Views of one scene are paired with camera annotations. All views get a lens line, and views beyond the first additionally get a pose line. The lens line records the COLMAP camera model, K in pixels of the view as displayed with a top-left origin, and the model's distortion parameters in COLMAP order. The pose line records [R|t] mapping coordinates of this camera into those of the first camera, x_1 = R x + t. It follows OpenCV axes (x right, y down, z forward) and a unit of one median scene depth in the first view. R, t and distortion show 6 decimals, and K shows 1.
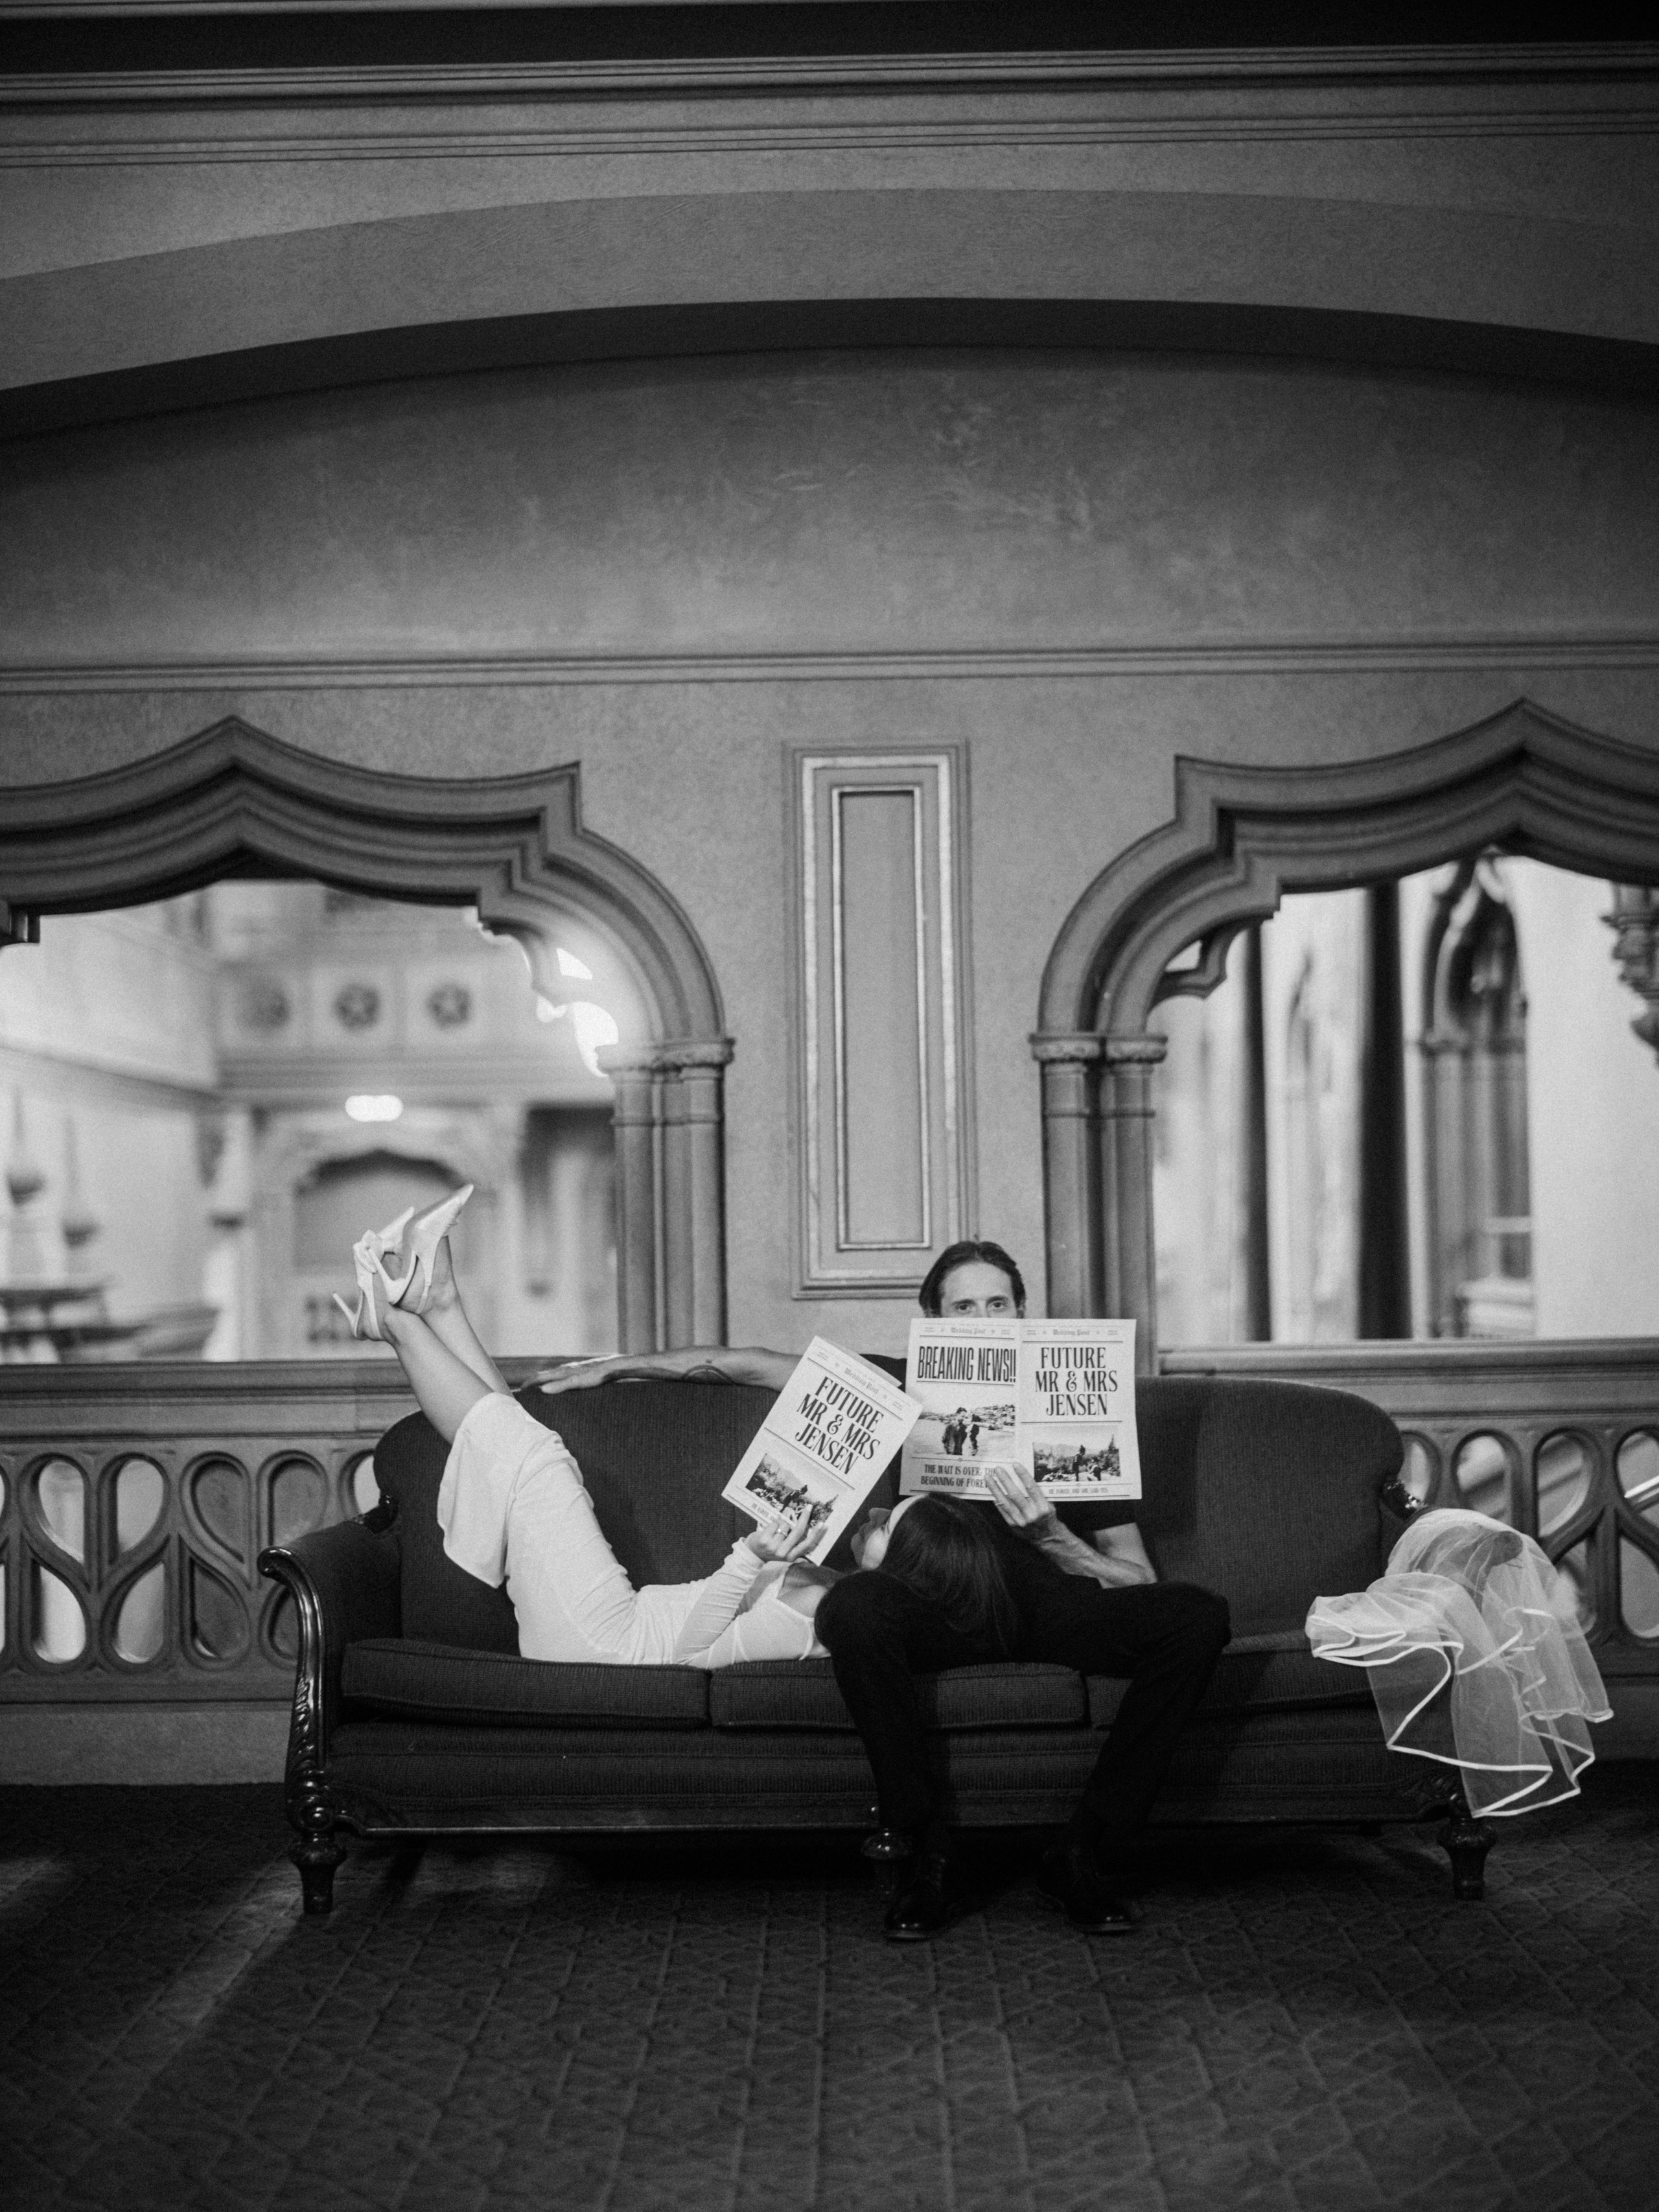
lens RADIAL K [[3169.6, 0, 830.7], [0, 3169.6, 1113.9], [0, 0, 1]] dist [-0.058258, 0.000000]
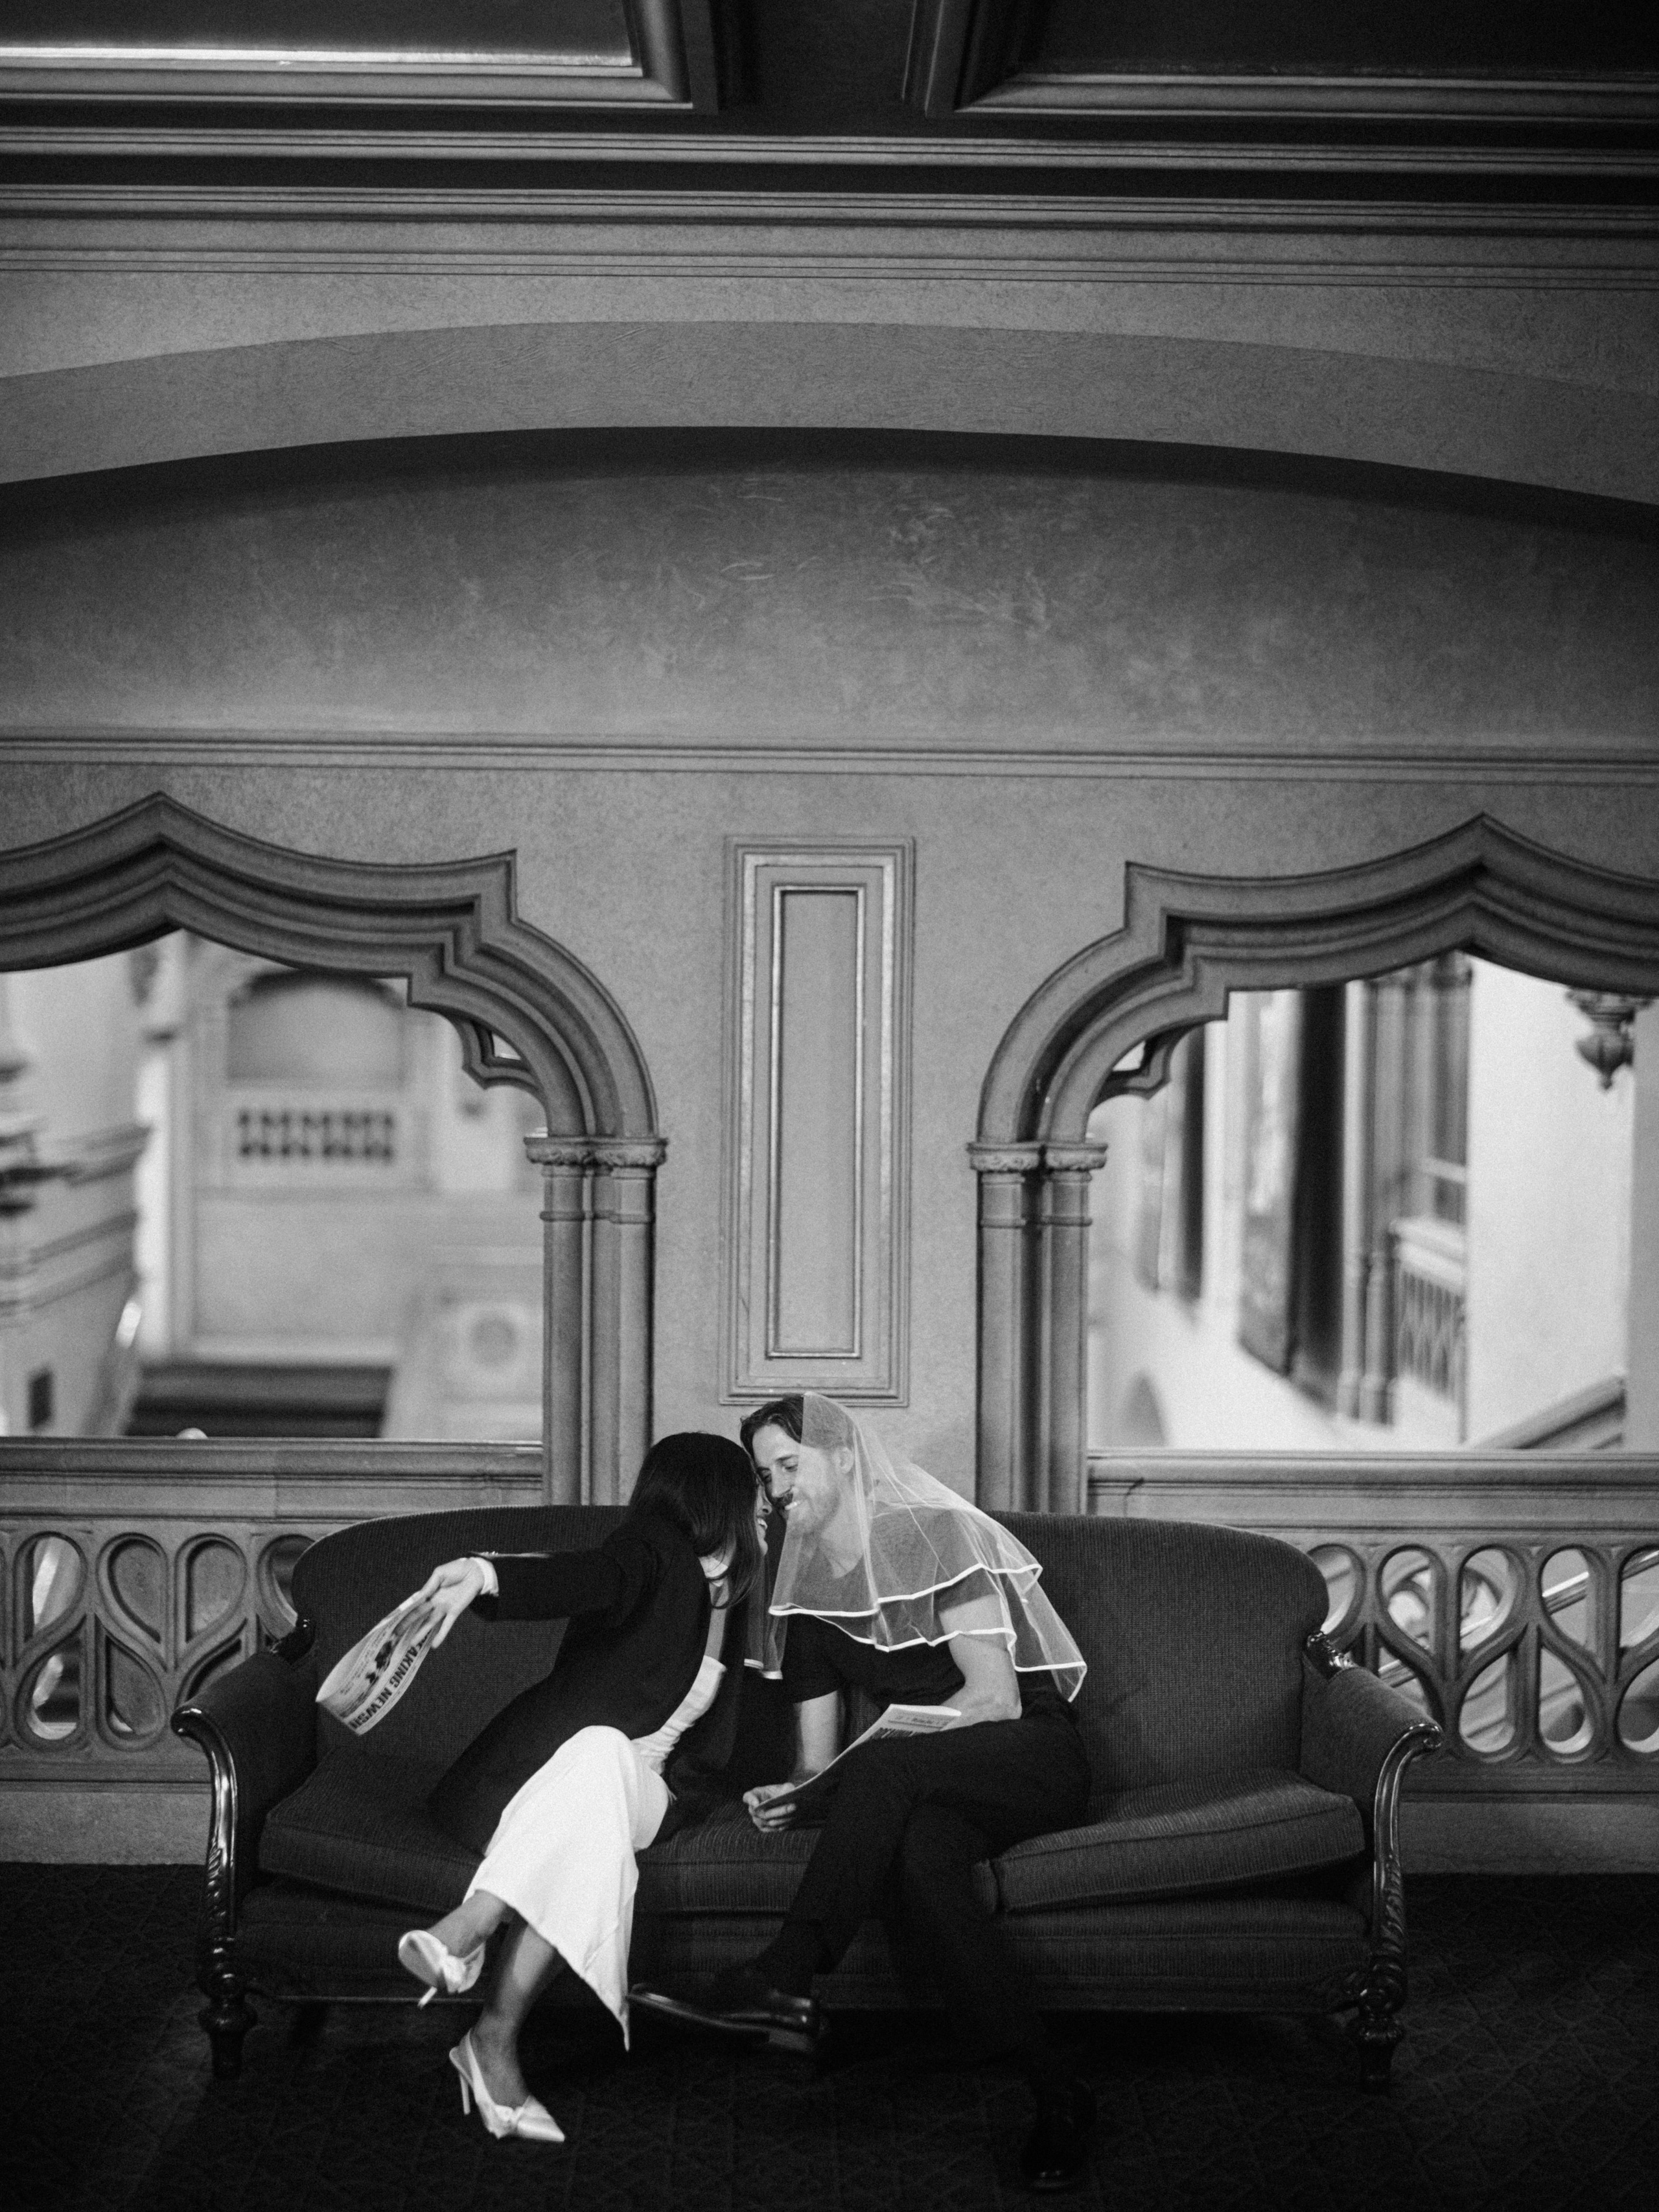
lens RADIAL K [[3169.6, 0, 826.4], [0, 3169.6, 1110.4], [0, 0, 1]] dist [-0.058258, 0.000000]
pose [[0.999419, 0.028074, 0.019301, -0.000348], [-0.029443, 0.996770, 0.074713, -0.107414], [-0.017141, -0.075238, 0.997018, 0.020338]]
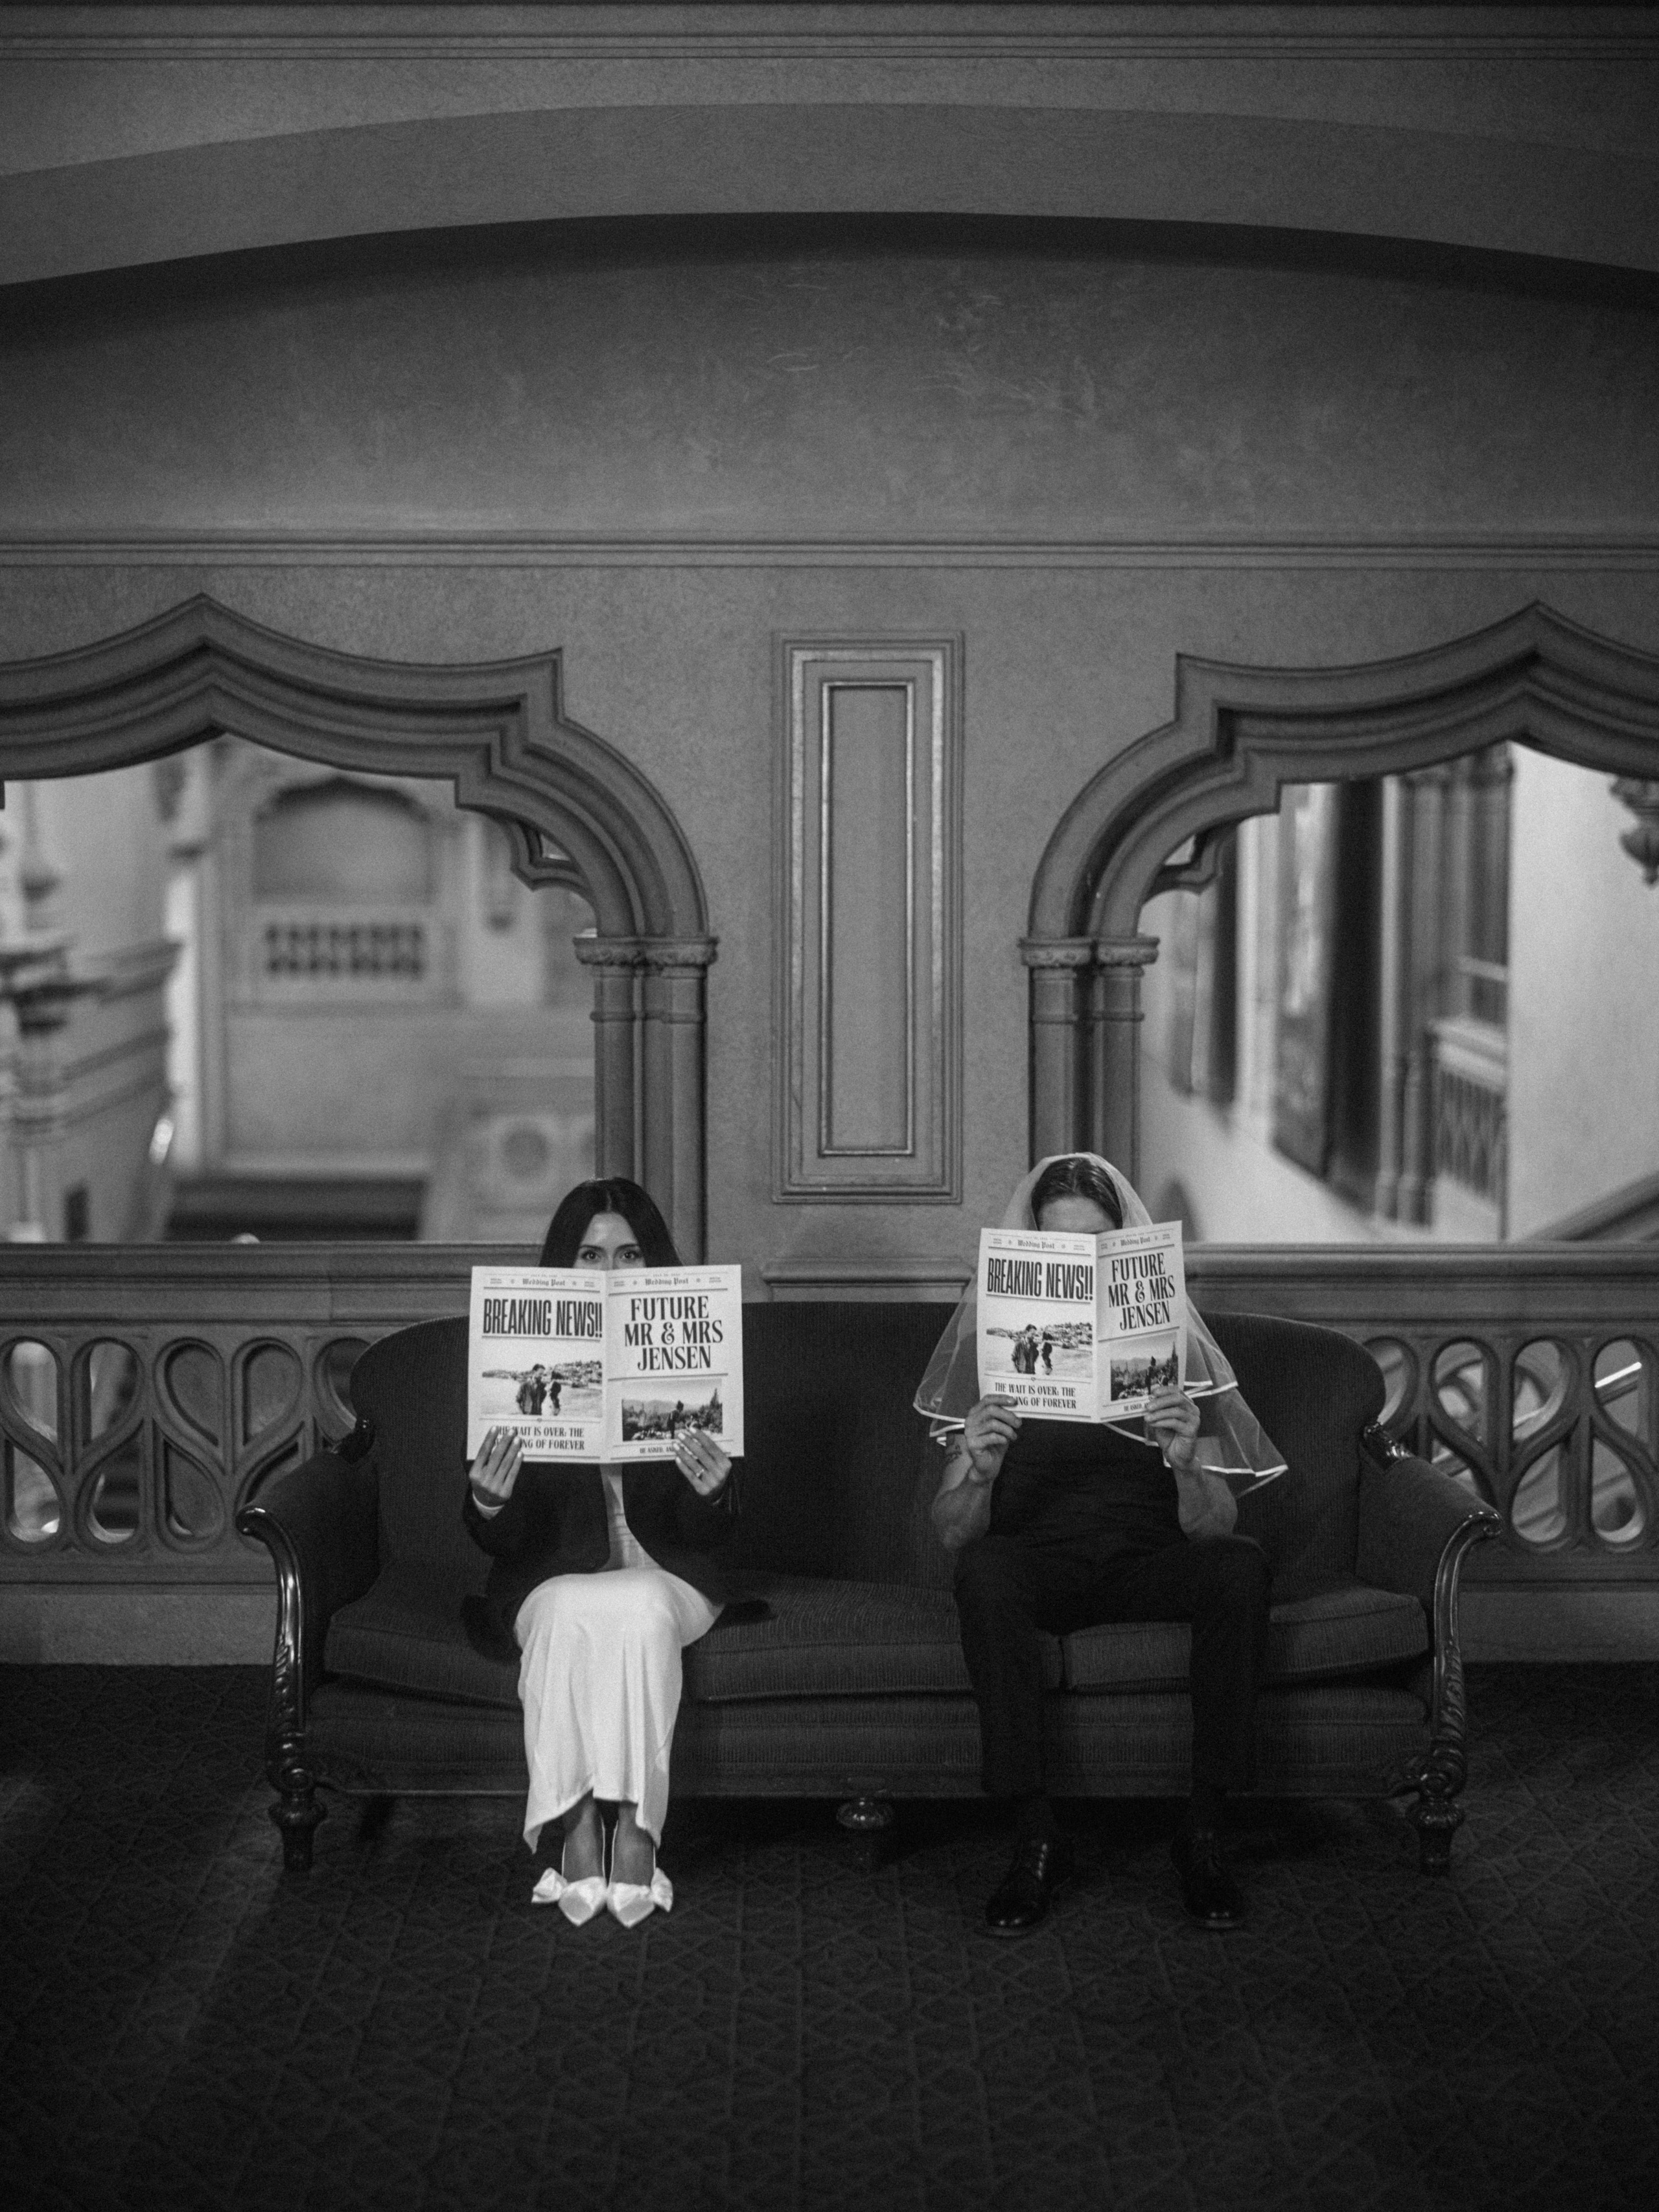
lens RADIAL K [[3169.6, 0, 830.5], [0, 3169.6, 1093.5], [0, 0, 1]] dist [-0.058258, 0.000000]
pose [[0.999750, 0.017134, 0.014400, -0.008861], [-0.018843, 0.991536, 0.128459, -0.102509], [-0.012078, -0.128699, 0.991610, 0.022590]]
